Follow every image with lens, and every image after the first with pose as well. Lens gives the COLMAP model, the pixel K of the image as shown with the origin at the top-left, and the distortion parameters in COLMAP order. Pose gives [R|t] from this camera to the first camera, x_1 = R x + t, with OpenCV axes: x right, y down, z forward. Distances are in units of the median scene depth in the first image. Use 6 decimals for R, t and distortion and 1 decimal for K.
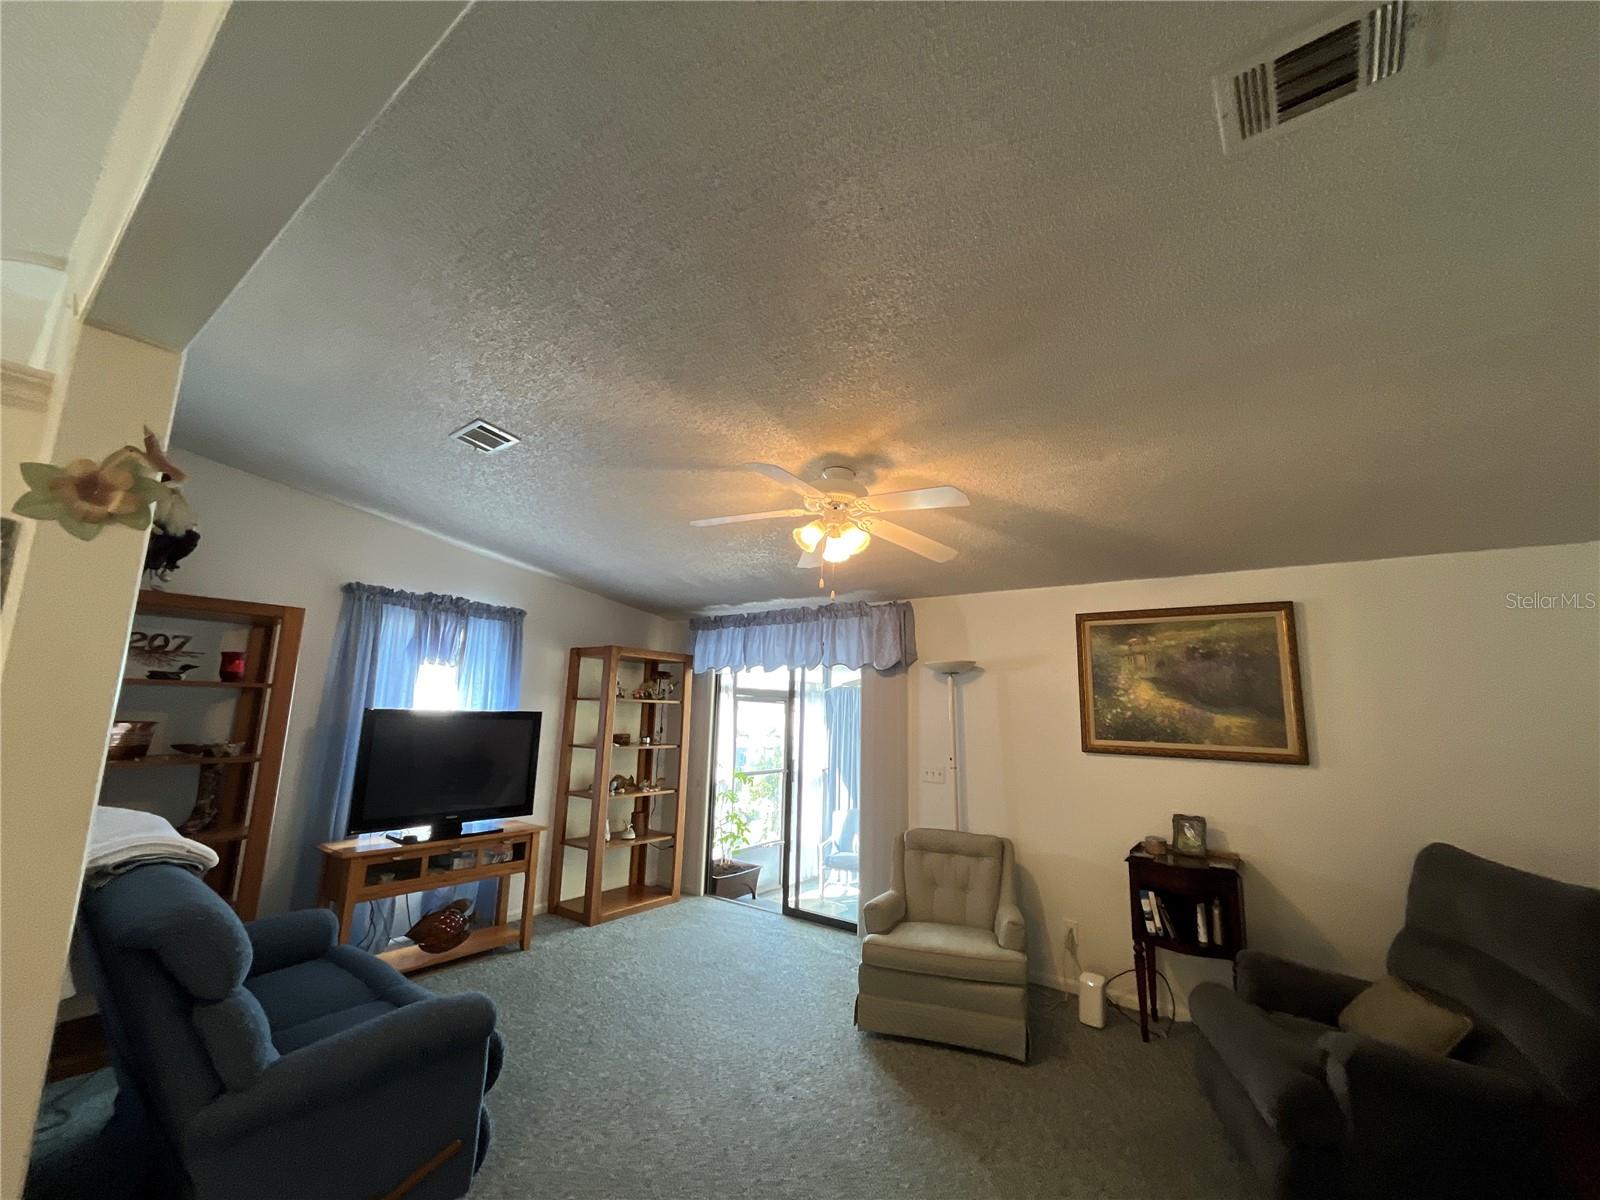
lens RADIAL K [[650.2, 0, 800.0], [0, 650.2, 600.0], [0, 0, 1]] dist [-0.002152, -0.000135]
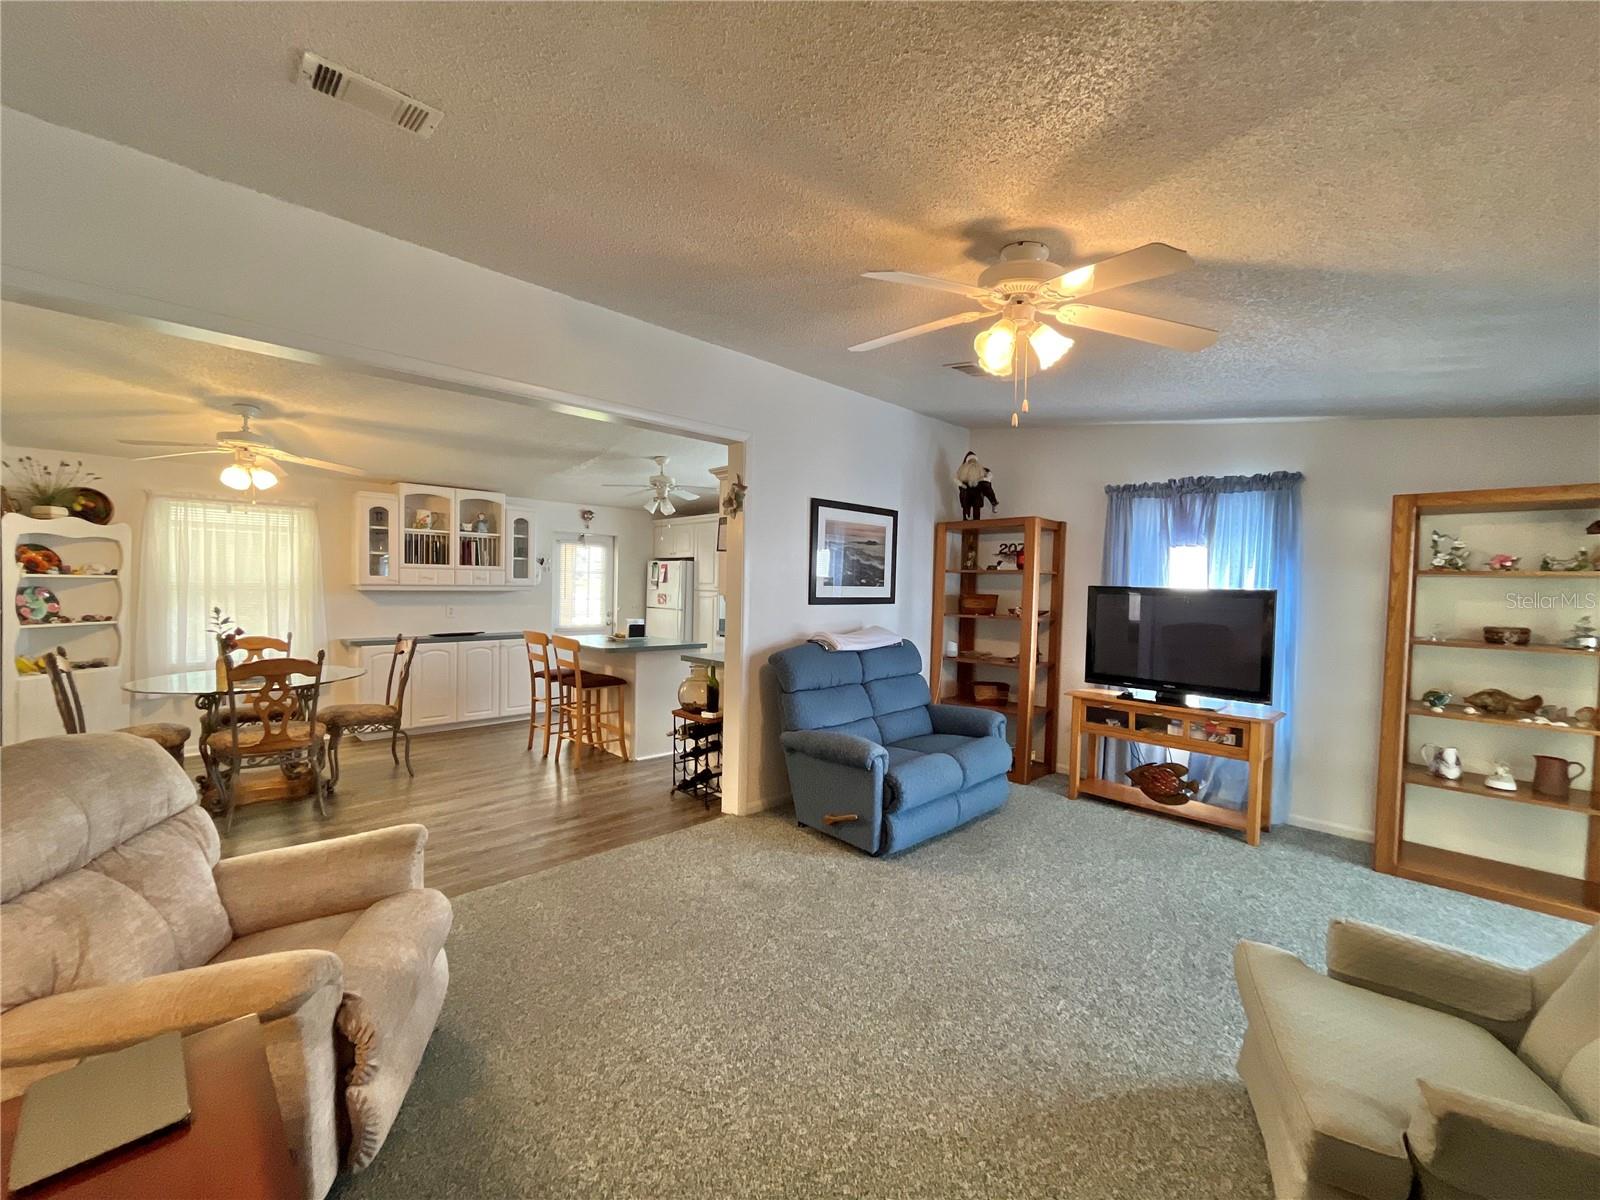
lens RADIAL K [[650.0, 0, 798.7], [0, 650.0, 601.6], [0, 0, 1]] dist [-0.004081, -0.000122]
pose [[-0.159738, -0.001545, -0.987158, 0.651024], [0.141902, 0.989577, -0.024511, 0.144134], [0.976907, -0.143995, -0.157854, 0.630370]]
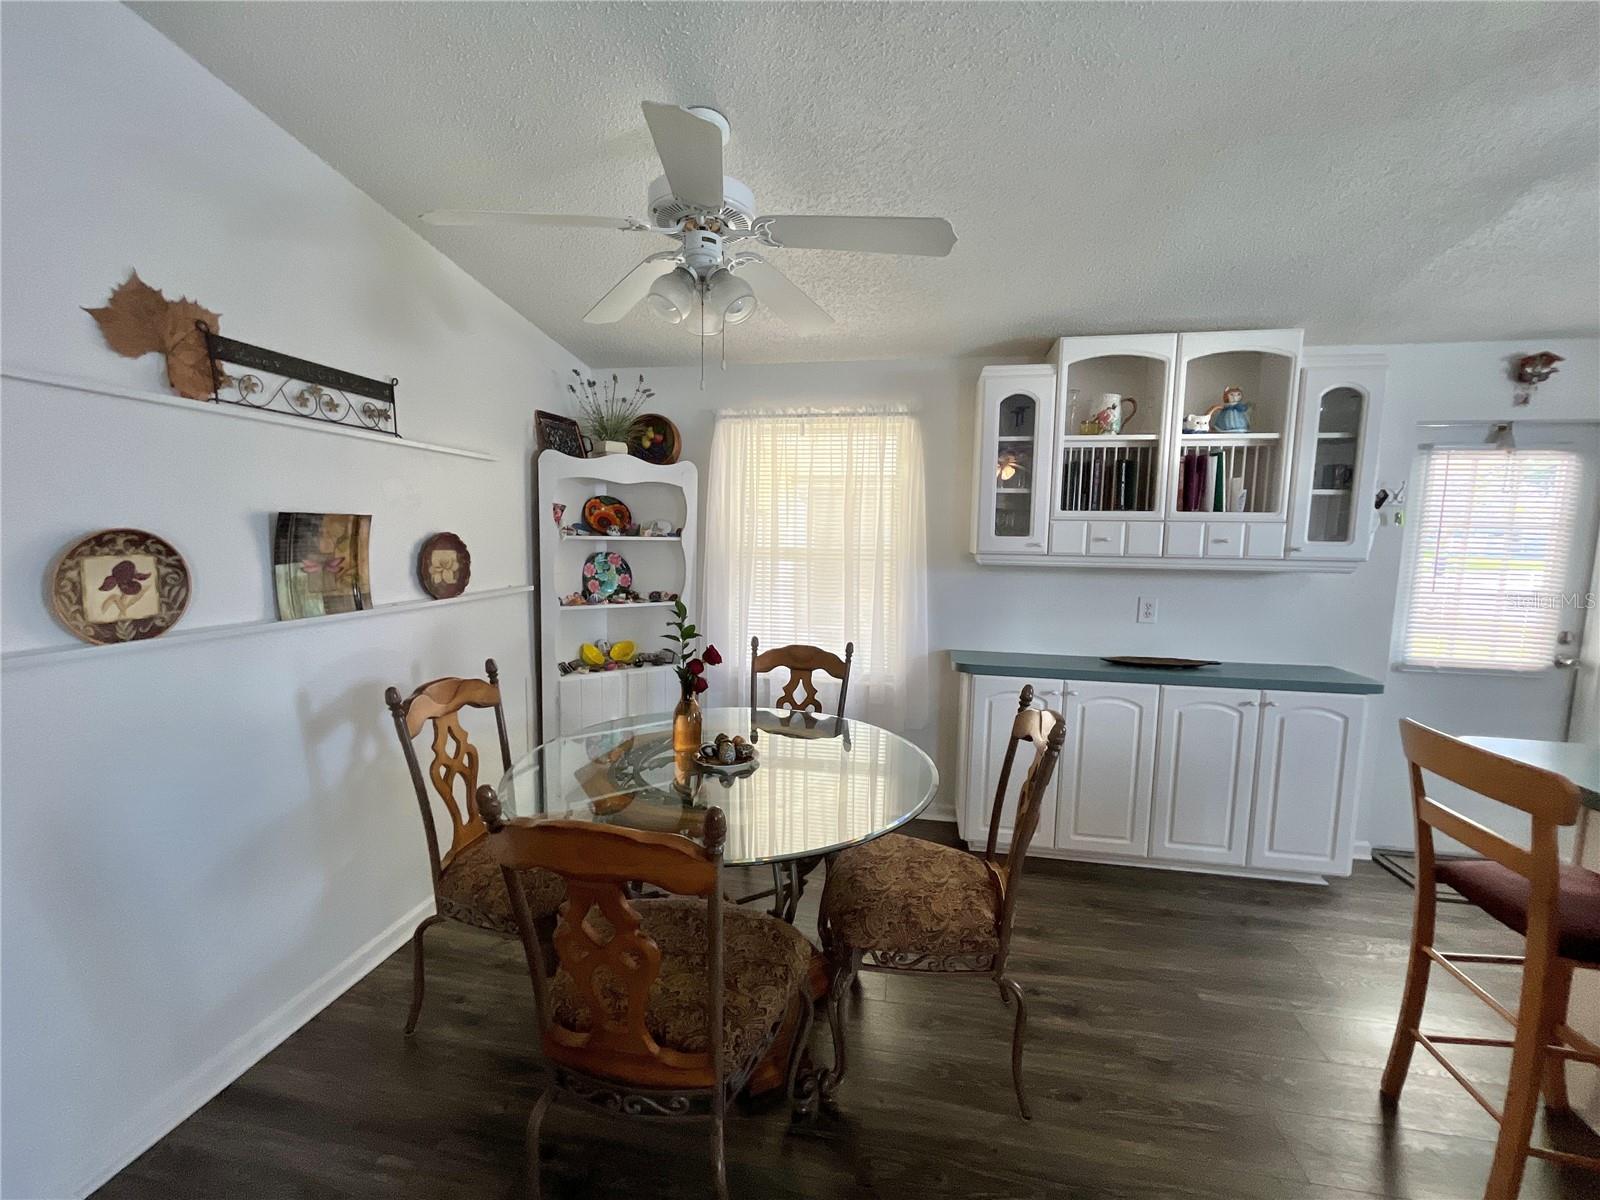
lens RADIAL K [[650.7, 0, 800.1], [0, 650.7, 599.2], [0, 0, 1]] dist [-0.002775, -0.000298]
pose [[-0.897251, 0.002774, -0.441513, -0.168703], [0.033403, 0.997541, -0.061616, 0.014129], [0.440256, -0.070033, -0.895137, -0.022175]]
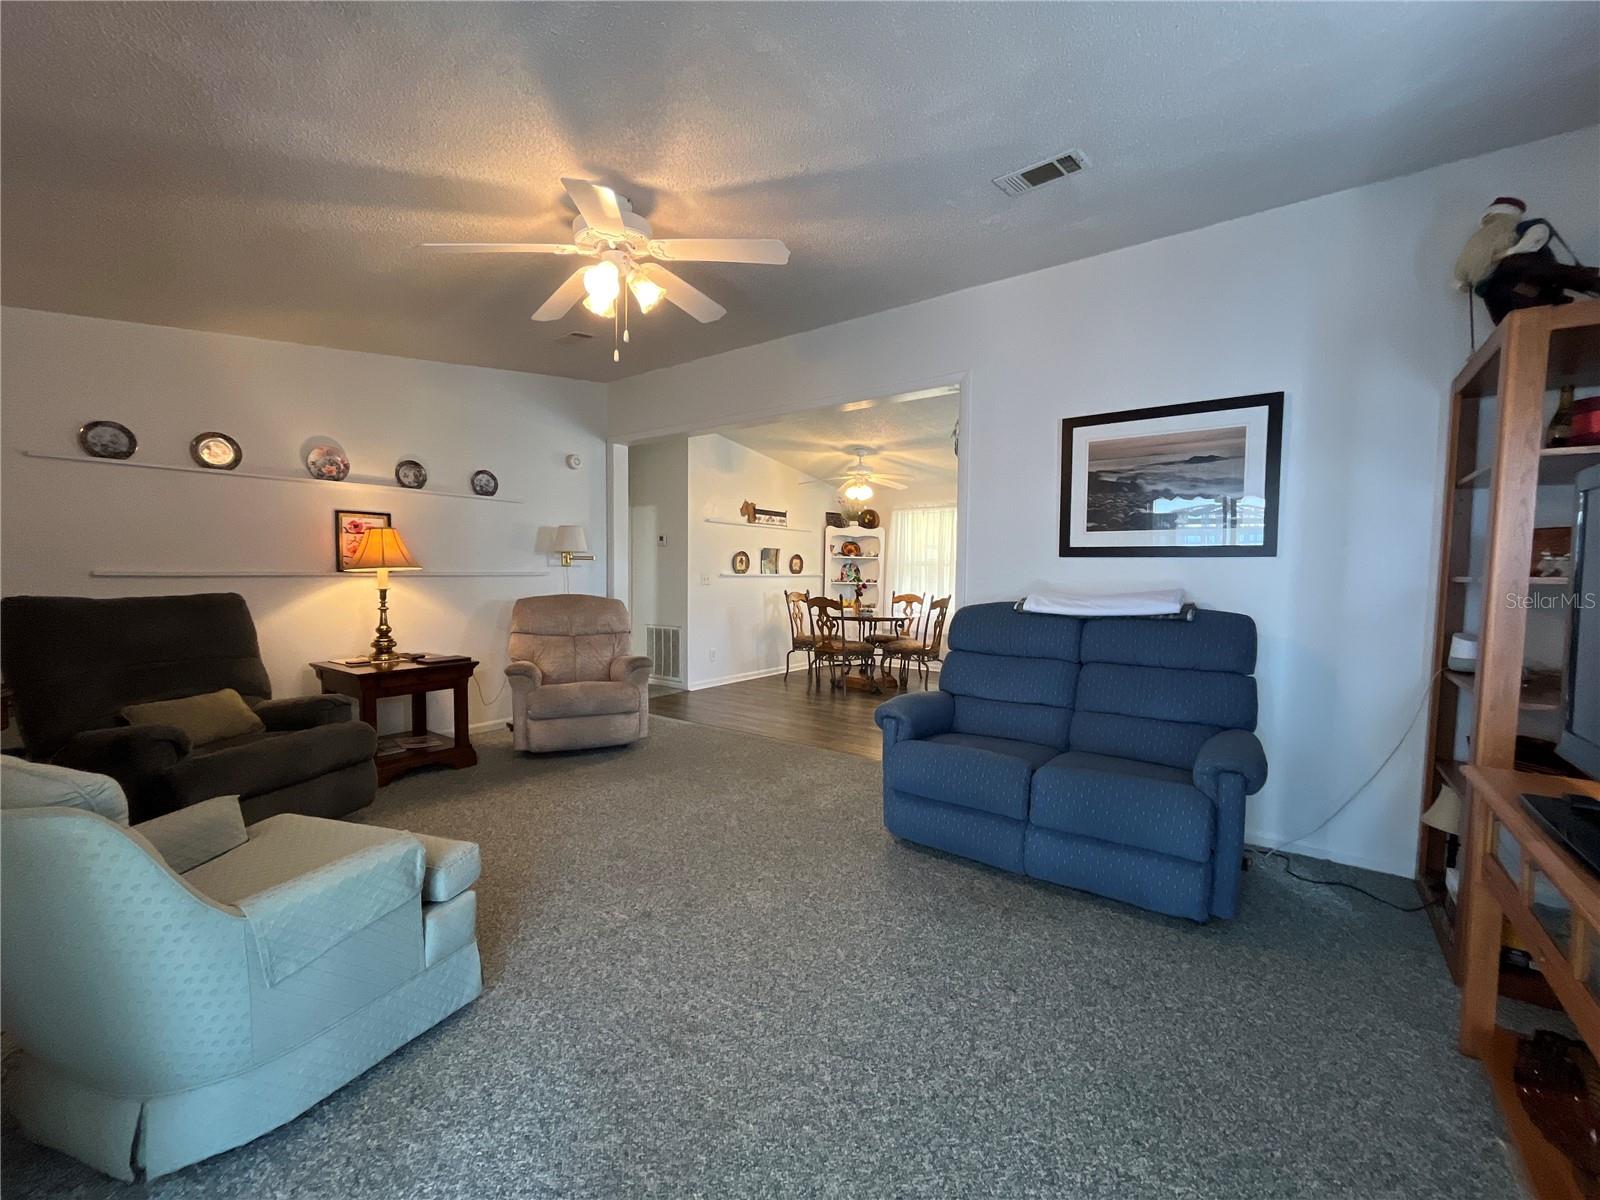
lens RADIAL K [[650.7, 0, 800.1], [0, 650.7, 599.2], [0, 0, 1]] dist [-0.002775, -0.000298]
pose [[-0.999227, -0.039183, 0.003043, -0.160122], [-0.039257, 0.991476, -0.124238, 0.314222], [0.001851, -0.124261, -0.992248, 1.377414]]
